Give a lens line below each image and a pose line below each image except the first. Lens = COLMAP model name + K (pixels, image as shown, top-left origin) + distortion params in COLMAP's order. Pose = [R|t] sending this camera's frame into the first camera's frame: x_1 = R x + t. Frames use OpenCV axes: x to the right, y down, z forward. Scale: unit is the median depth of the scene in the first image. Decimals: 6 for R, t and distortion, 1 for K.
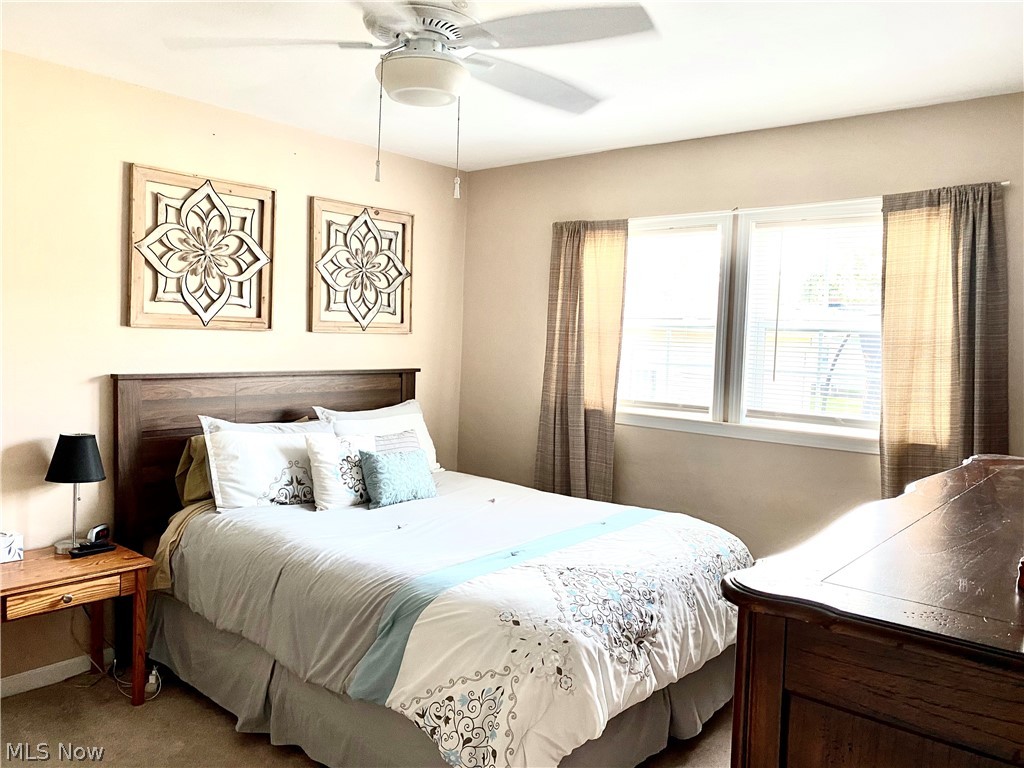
lens RADIAL K [[791.9, 0, 512.7], [0, 791.9, 379.9], [0, 0, 1]] dist [0.008607, -0.015388]
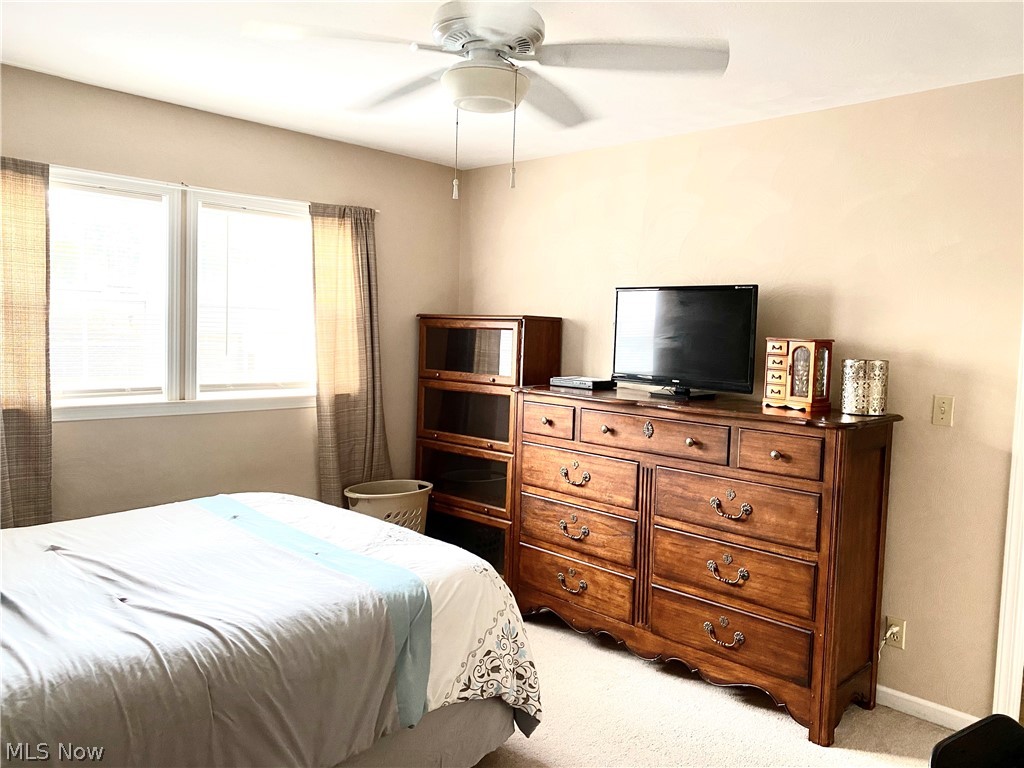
lens RADIAL K [[791.9, 0, 512.5], [0, 791.9, 383.5], [0, 0, 1]] dist [0.008607, -0.015388]
pose [[0.060754, -0.102204, 0.992907, -0.738591], [0.029446, 0.994495, 0.100565, -0.058723], [-0.997718, 0.023127, 0.063429, 0.563953]]
